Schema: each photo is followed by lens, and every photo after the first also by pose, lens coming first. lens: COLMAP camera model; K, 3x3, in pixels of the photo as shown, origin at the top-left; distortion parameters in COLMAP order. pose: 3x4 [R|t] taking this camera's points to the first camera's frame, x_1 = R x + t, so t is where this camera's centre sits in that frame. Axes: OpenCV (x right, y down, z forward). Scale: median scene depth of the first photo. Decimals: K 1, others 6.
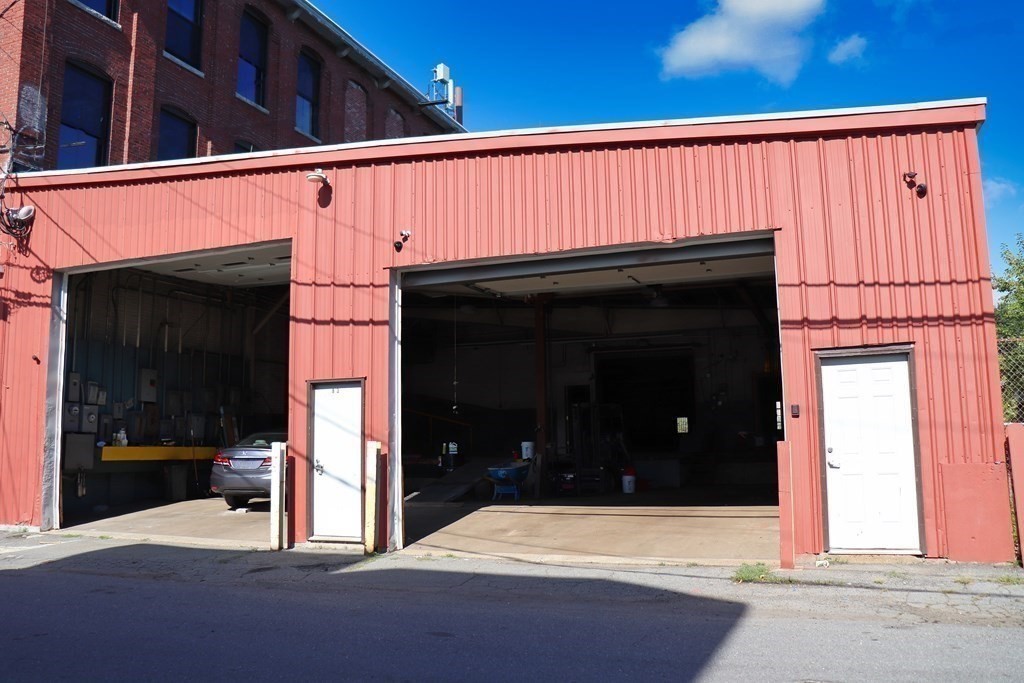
lens RADIAL K [[854.9, 0, 519.7], [0, 854.9, 333.0], [0, 0, 1]] dist [-0.136977, 0.117042]
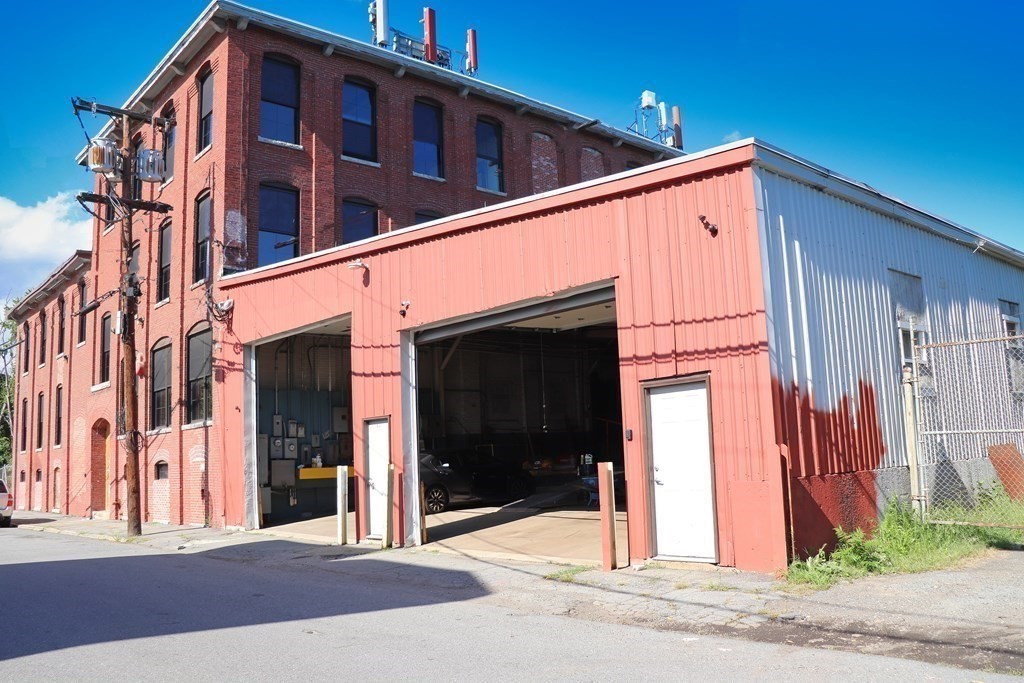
lens RADIAL K [[854.9, 0, 514.2], [0, 854.9, 350.7], [0, 0, 1]] dist [-0.136977, 0.117042]
pose [[0.893126, -0.080667, -0.442514, 0.486558], [0.090474, 0.995898, 0.001058, -0.026667], [0.440613, -0.040980, 0.896761, -0.078210]]
